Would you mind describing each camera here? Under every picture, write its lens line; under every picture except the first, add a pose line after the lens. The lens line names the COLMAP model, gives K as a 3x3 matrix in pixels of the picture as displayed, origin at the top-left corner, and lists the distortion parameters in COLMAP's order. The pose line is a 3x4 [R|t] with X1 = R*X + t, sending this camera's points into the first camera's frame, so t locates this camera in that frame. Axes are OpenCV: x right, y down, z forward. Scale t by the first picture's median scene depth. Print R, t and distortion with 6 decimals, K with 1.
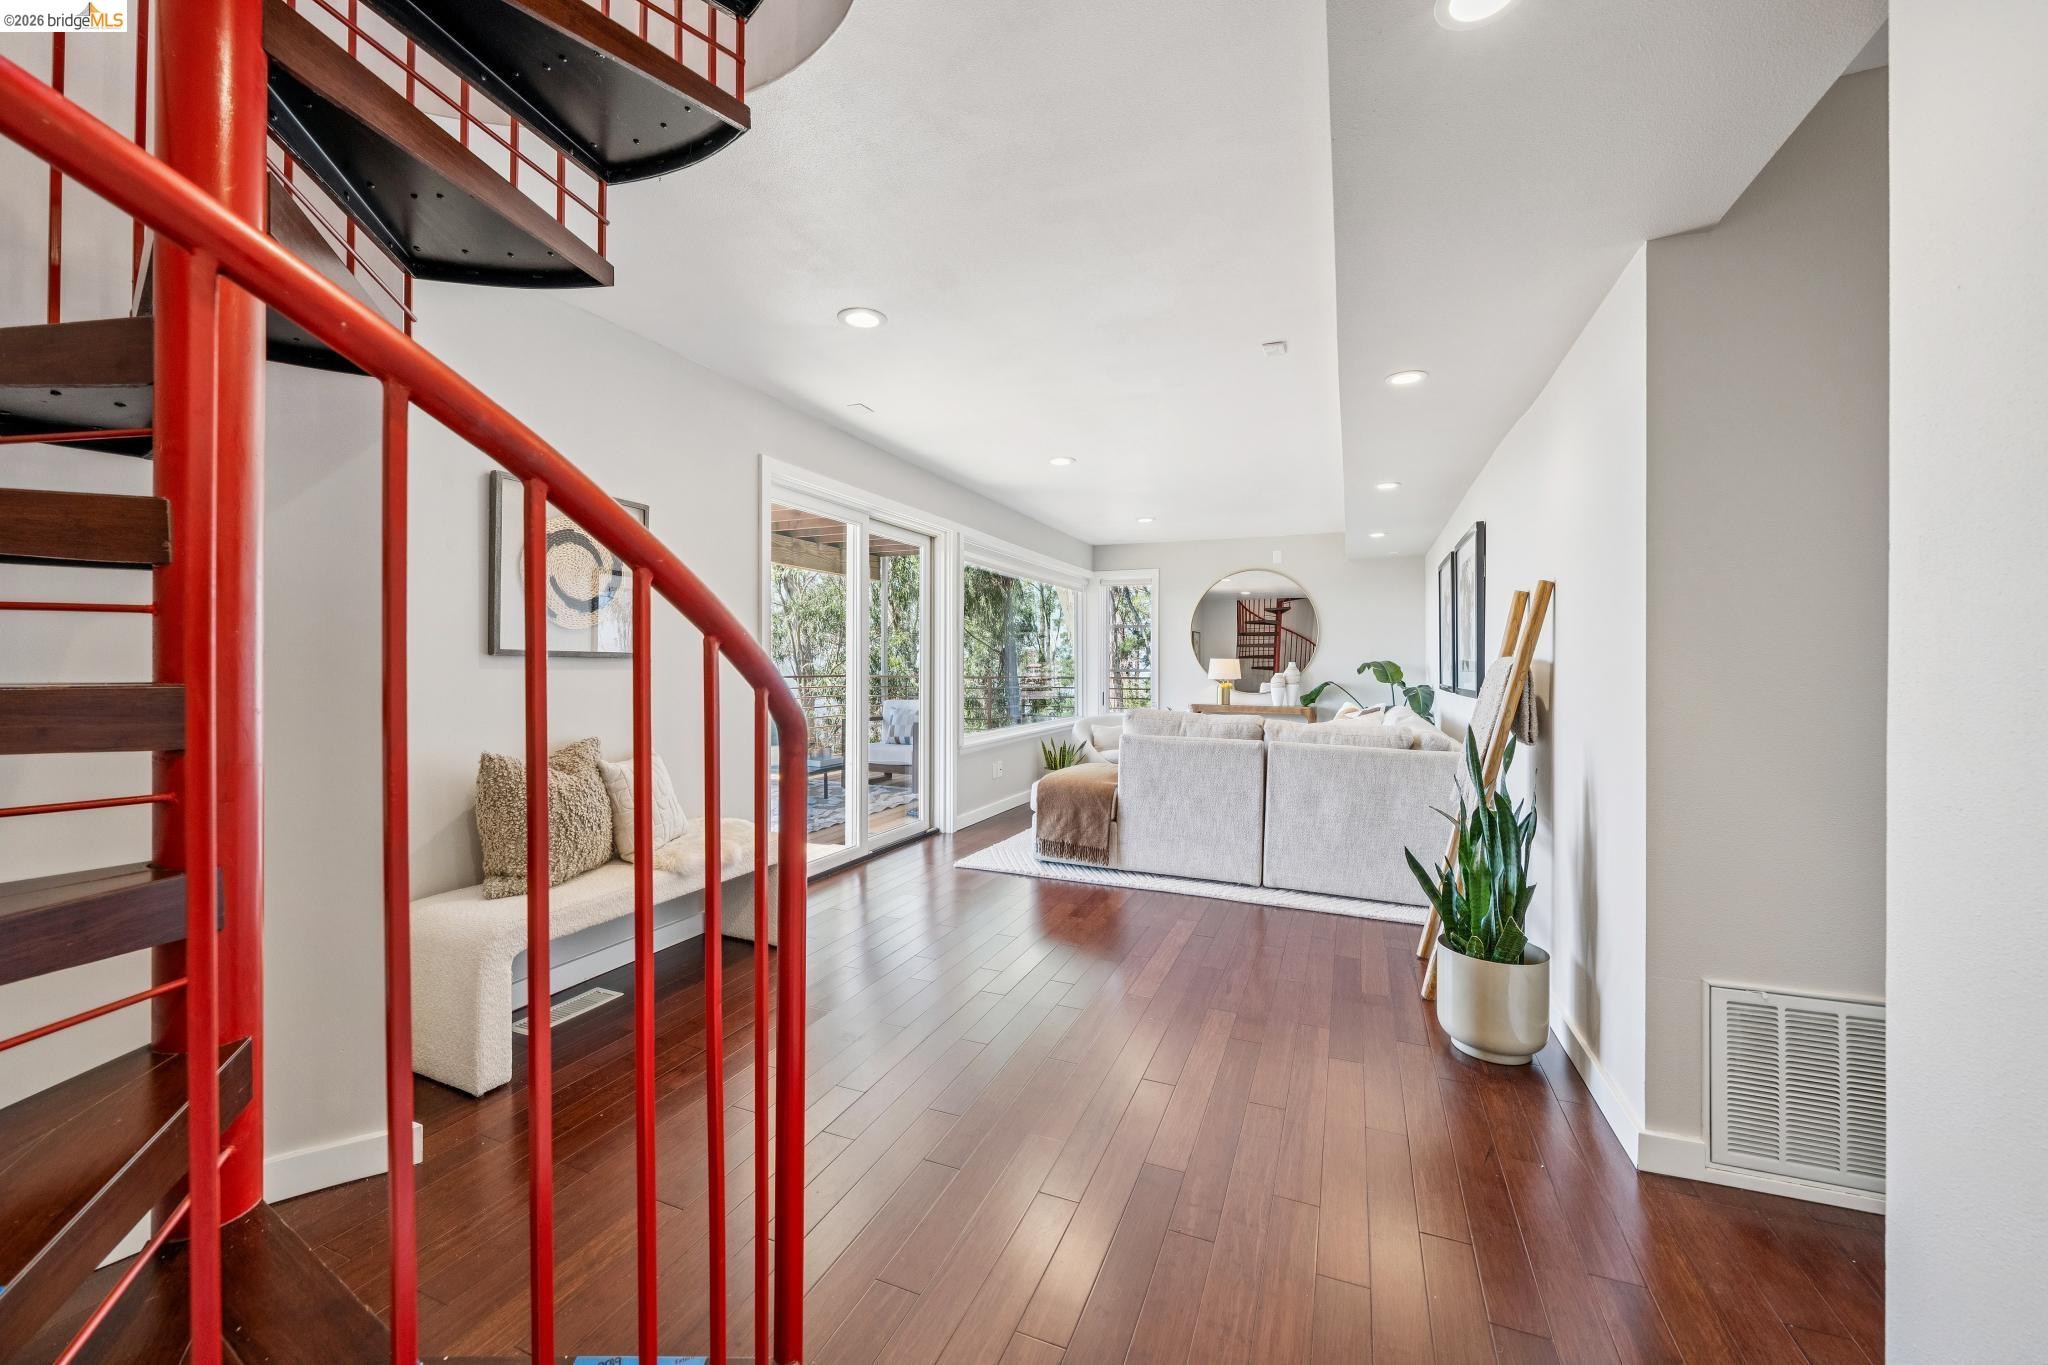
lens RADIAL K [[788.2, 0, 1018.0], [0, 788.2, 680.1], [0, 0, 1]] dist [-0.002198, -0.000339]
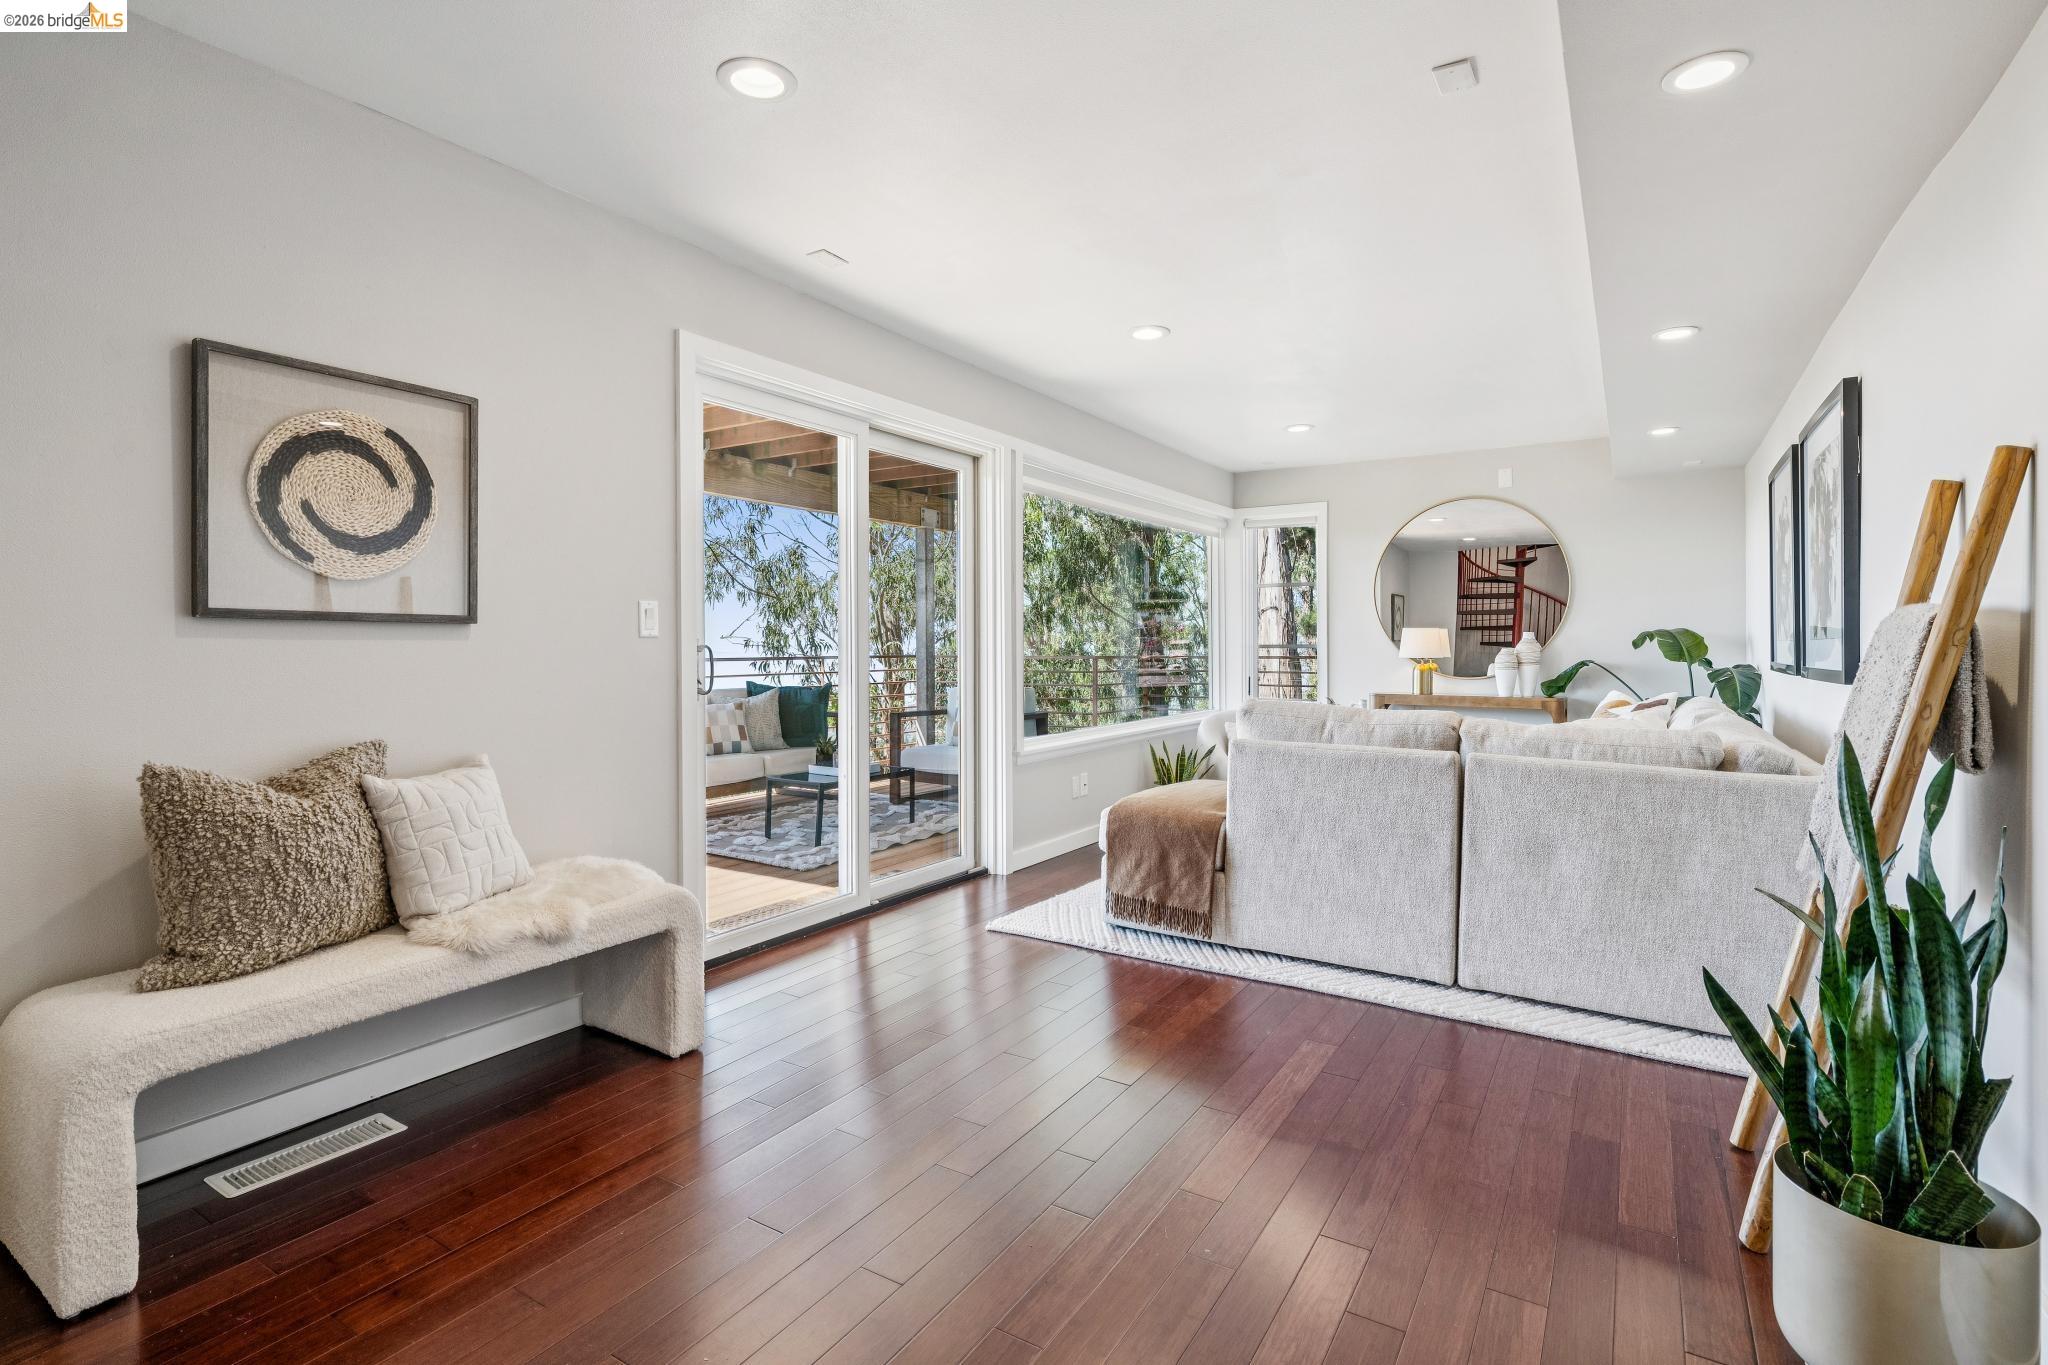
lens RADIAL K [[962.9, 0, 1029.3], [0, 962.9, 665.8], [0, 0, 1]] dist [-0.002613, 0.001118]
pose [[0.986766, -0.002675, -0.162127, 0.097427], [0.002981, 0.999994, 0.001645, 0.006364], [0.162122, -0.002107, 0.986769, 0.188905]]
